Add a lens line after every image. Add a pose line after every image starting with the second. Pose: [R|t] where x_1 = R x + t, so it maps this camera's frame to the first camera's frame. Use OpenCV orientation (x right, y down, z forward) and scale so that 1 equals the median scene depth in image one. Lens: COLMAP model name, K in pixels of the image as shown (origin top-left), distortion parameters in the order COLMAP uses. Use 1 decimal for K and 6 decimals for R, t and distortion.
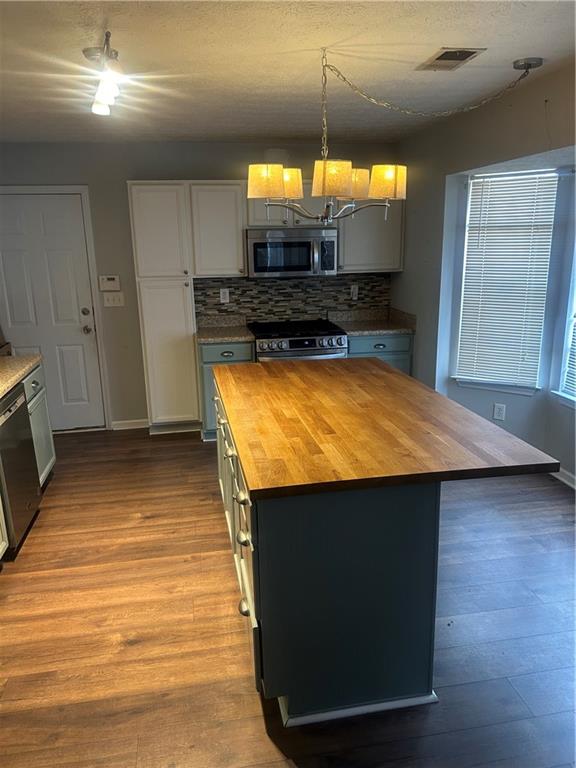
lens RADIAL K [[573.6, 0, 288.7], [0, 573.6, 386.9], [0, 0, 1]] dist [0.055548, -0.065401]
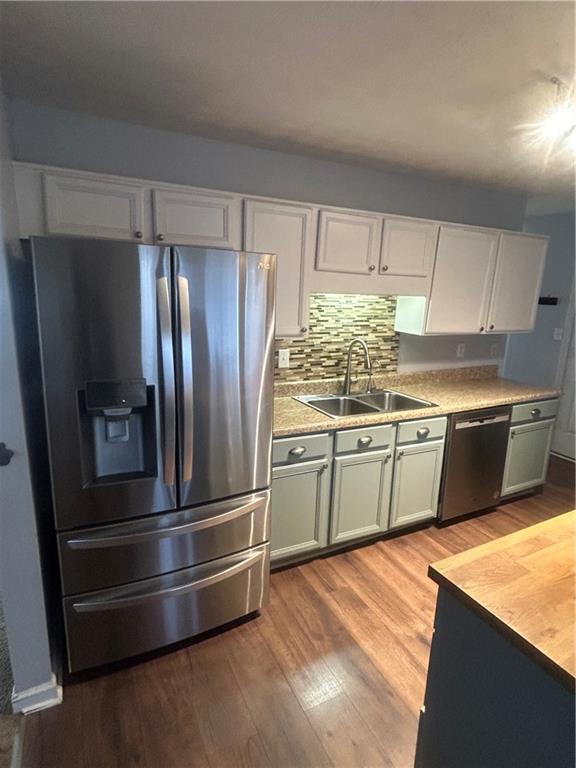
lens RADIAL K [[421.3, 0, 287.4], [0, 421.3, 383.6], [0, 0, 1]] dist [-0.001993, -0.000251]
pose [[0.284857, 0.246649, -0.926294, 0.197107], [-0.275835, 0.946548, 0.167217, -0.065261], [0.918026, 0.207871, 0.337665, 0.255250]]
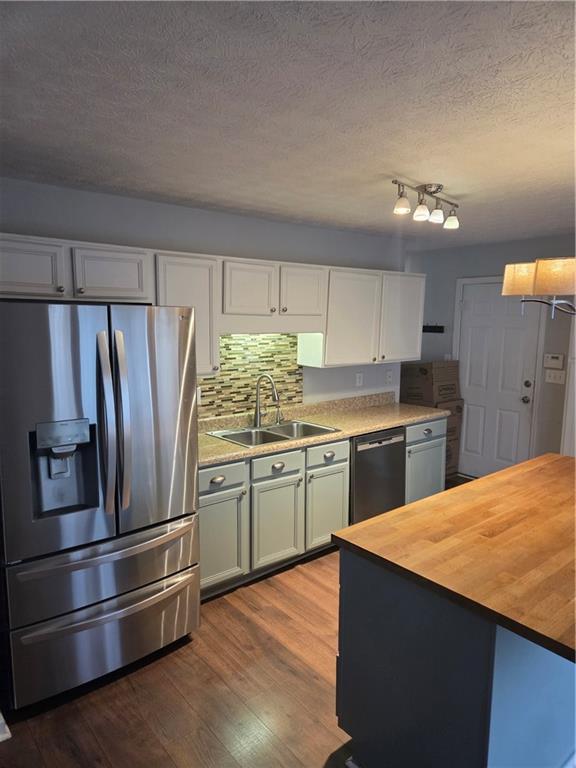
lens RADIAL K [[509.8, 0, 283.7], [0, 509.8, 386.9], [0, 0, 1]] dist [0.076568, -0.058266]
pose [[0.487056, 0.150378, -0.860327, 0.384101], [-0.236052, 0.971070, 0.036099, -0.069730], [0.840866, 0.185500, 0.508462, 0.143352]]
